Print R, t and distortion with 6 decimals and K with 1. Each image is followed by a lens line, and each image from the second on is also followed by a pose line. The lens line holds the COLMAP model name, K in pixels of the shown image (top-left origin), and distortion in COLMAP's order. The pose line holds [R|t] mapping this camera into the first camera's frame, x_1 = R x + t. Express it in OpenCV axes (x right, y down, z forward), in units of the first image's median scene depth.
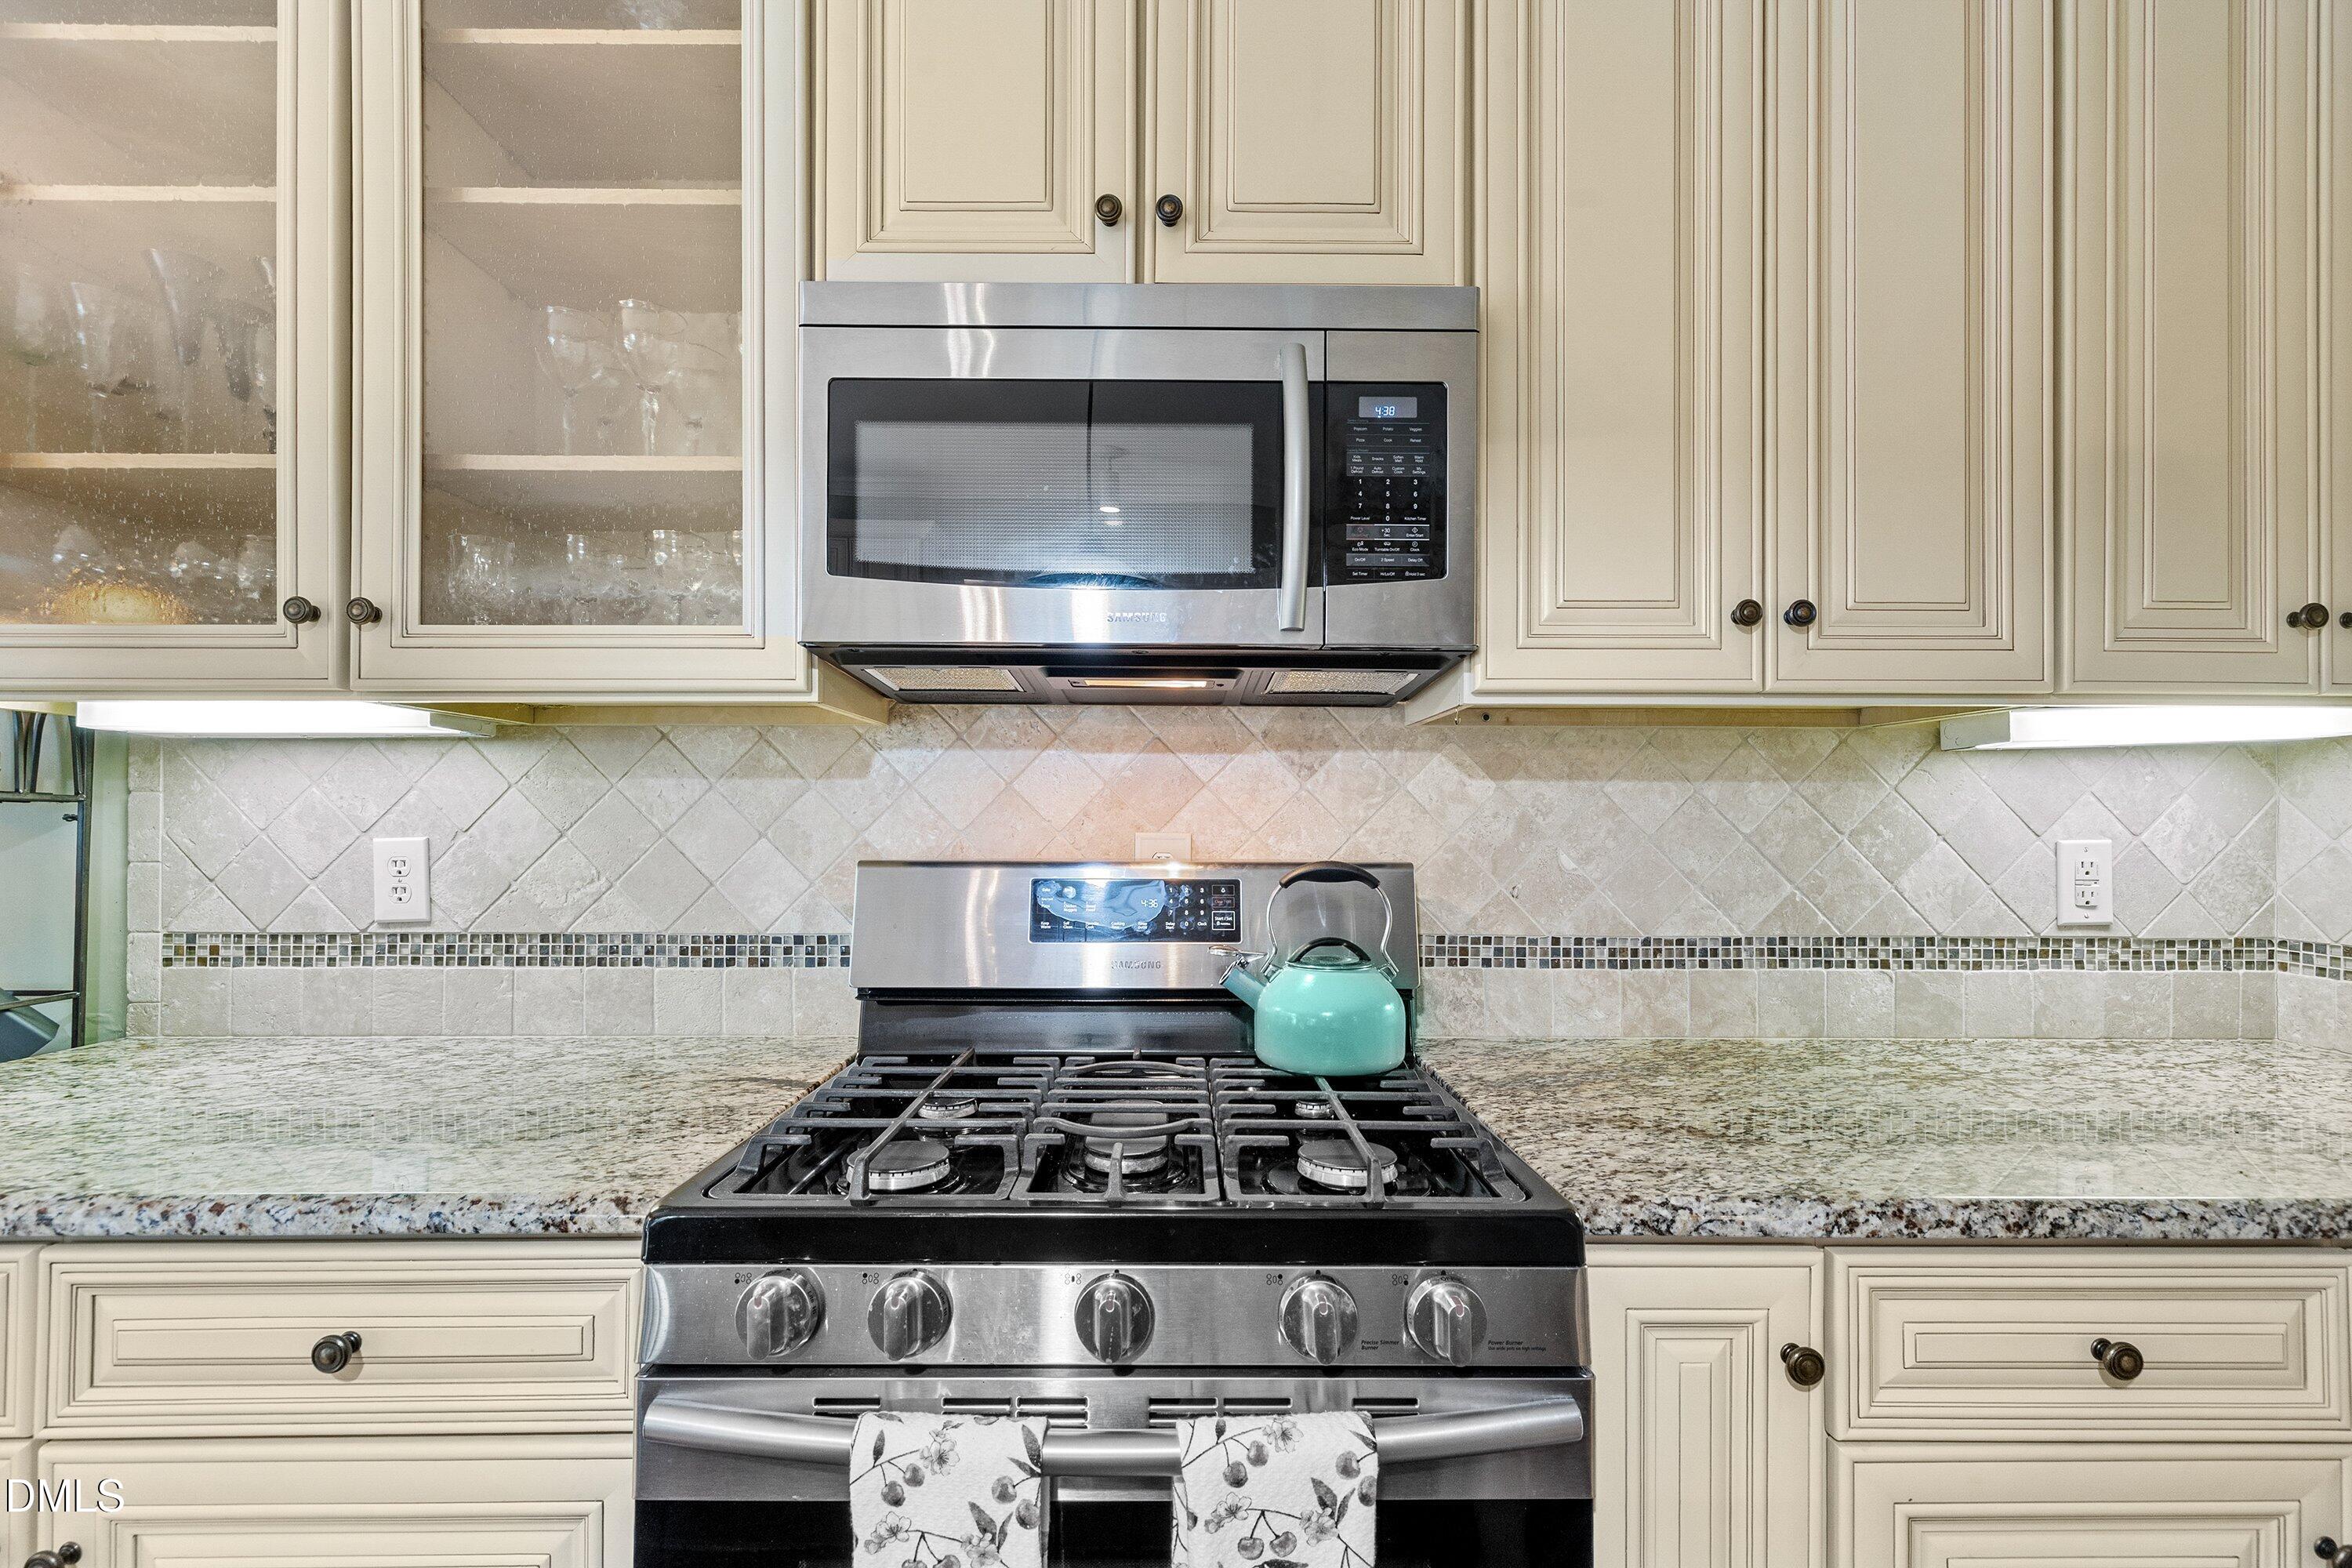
lens RADIAL K [[1010.9, 0, 1178.9], [0, 1010.9, 811.5], [0, 0, 1]] dist [0.002663, 0.000414]
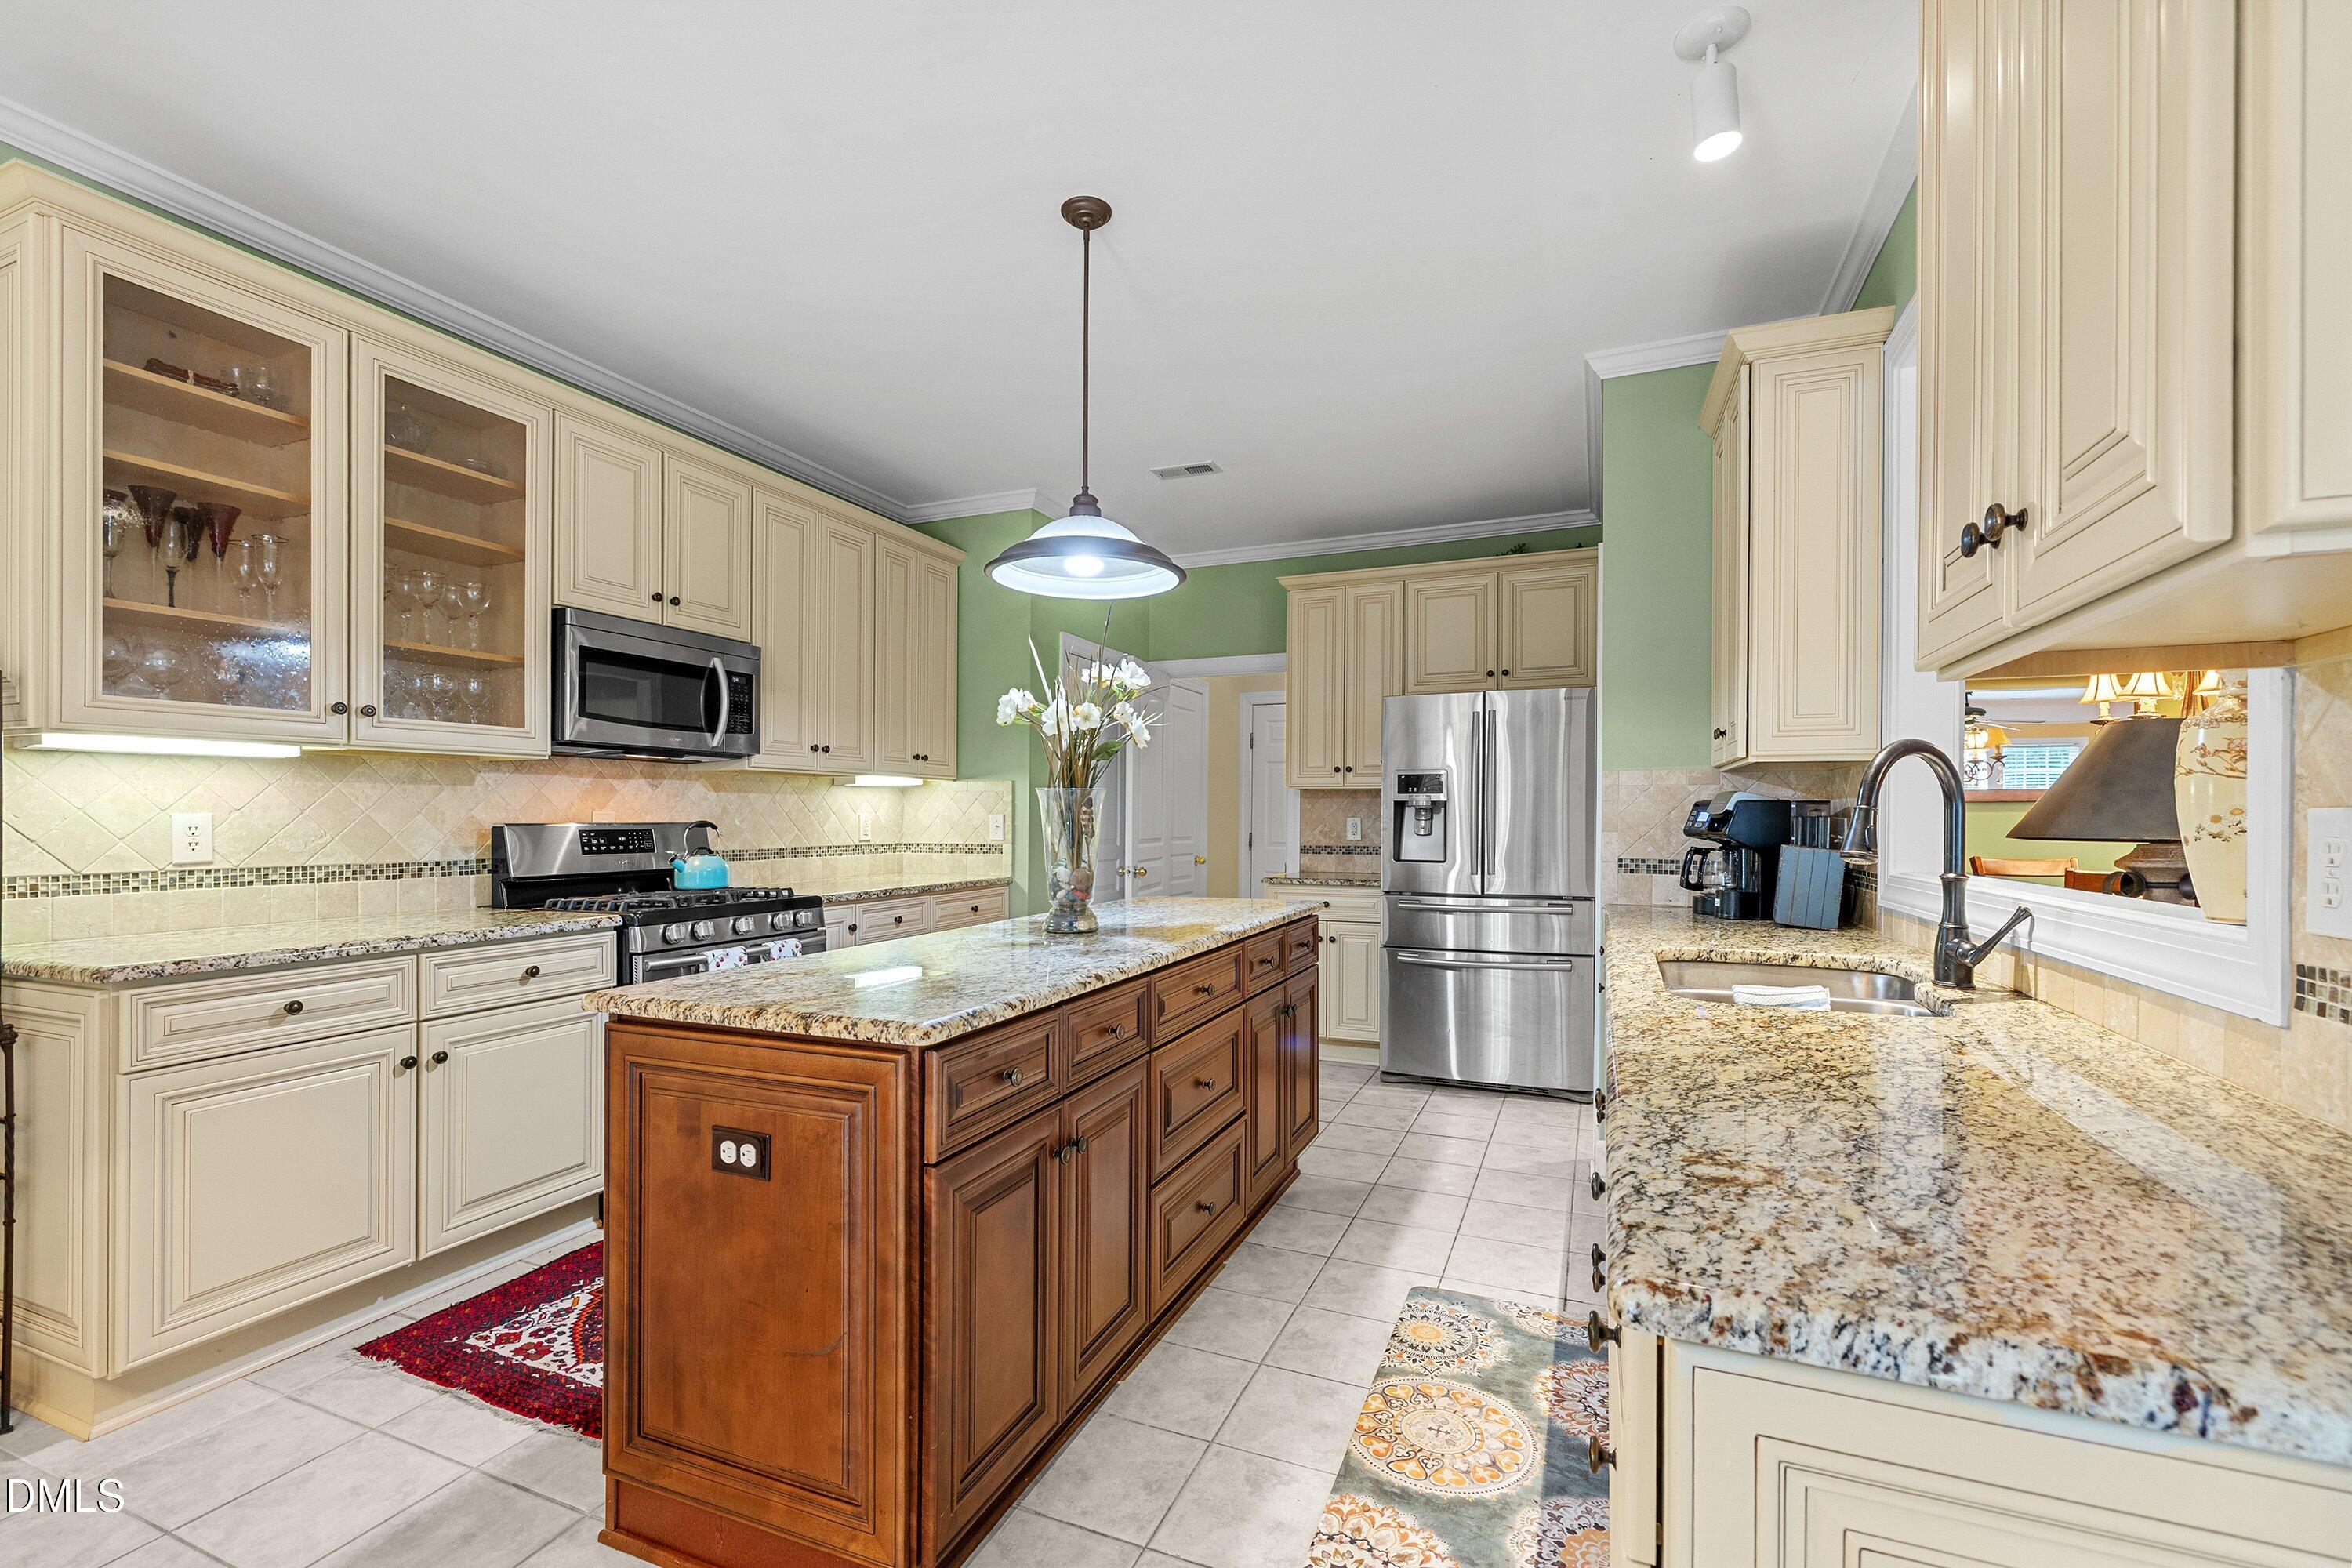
lens RADIAL K [[1010.9, 0, 1178.9], [0, 1010.9, 811.5], [0, 0, 1]] dist [0.002663, 0.000414]
pose [[0.395496, 0.001968, 0.918466, -1.670963], [-0.008141, 0.999966, 0.001363, 0.006227], [-0.918432, -0.008017, 0.395498, -1.193731]]
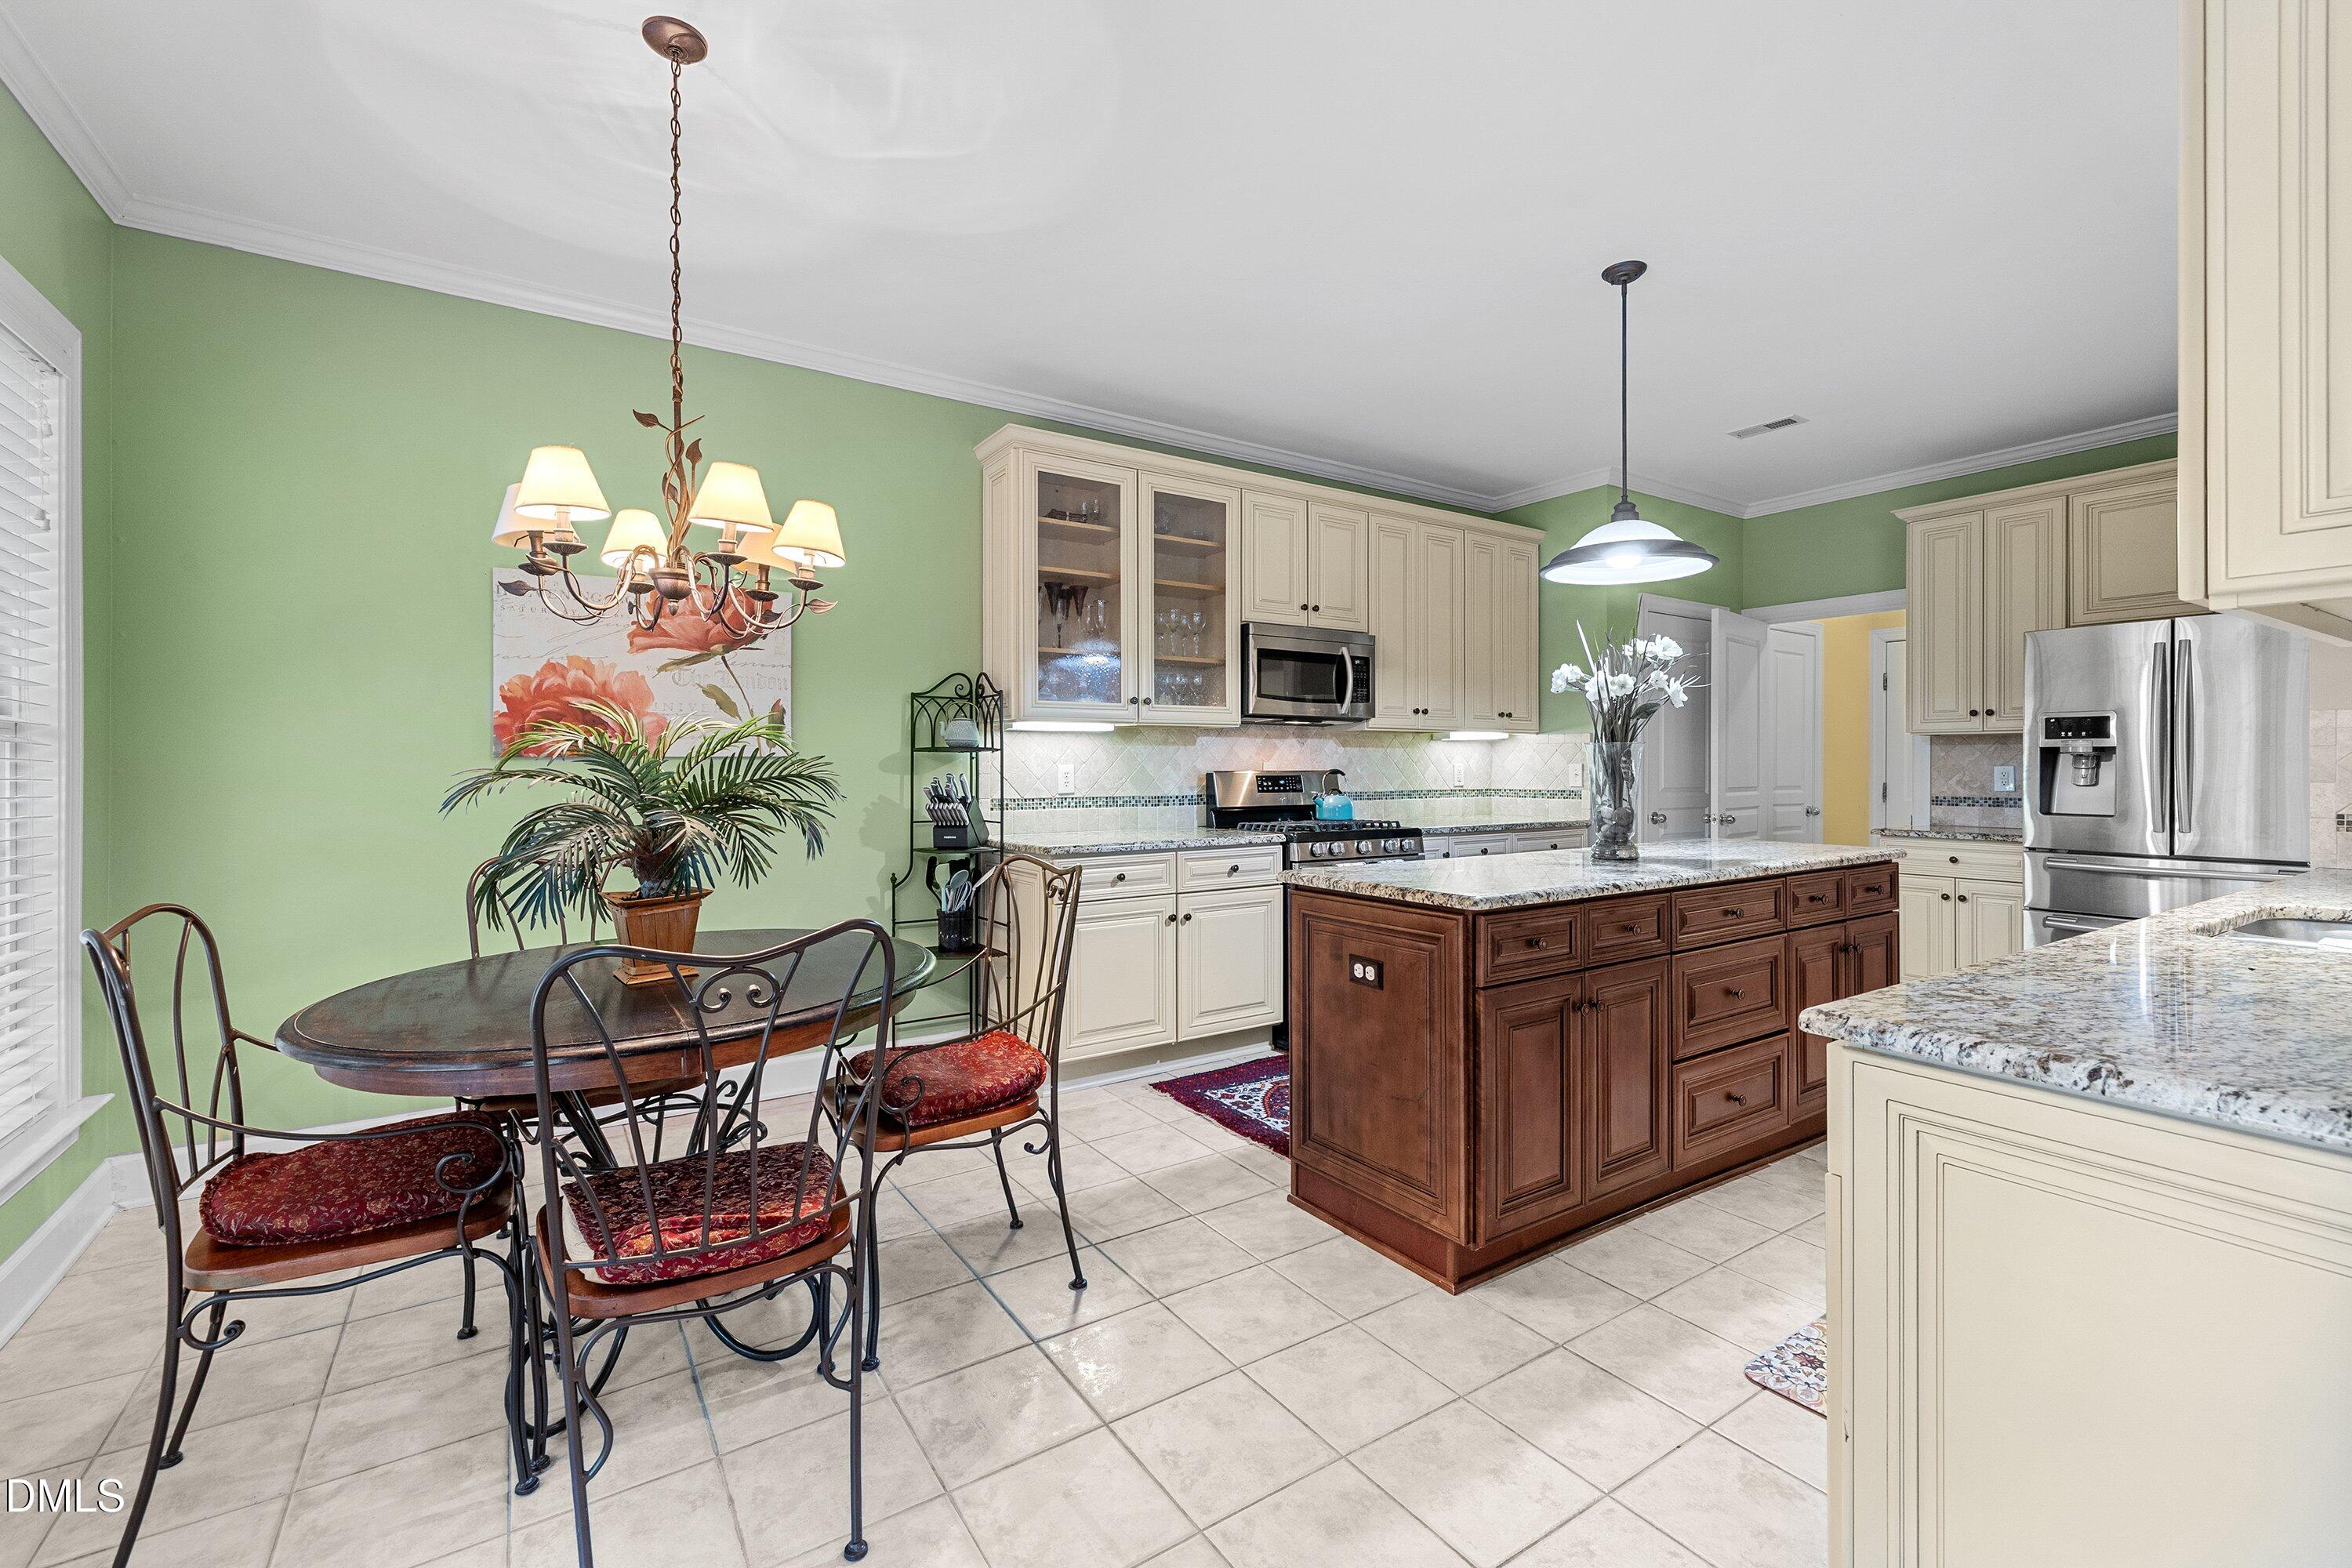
lens RADIAL K [[1002.8, 0, 1168.8], [0, 1002.8, 757.0], [0, 0, 1]] dist [-0.001274, 0.000006]
pose [[0.842620, 0.000652, 0.538508, -2.076939], [-0.001198, 0.999999, 0.000662, 0.000894], [-0.538508, -0.001203, 0.842620, -1.609521]]
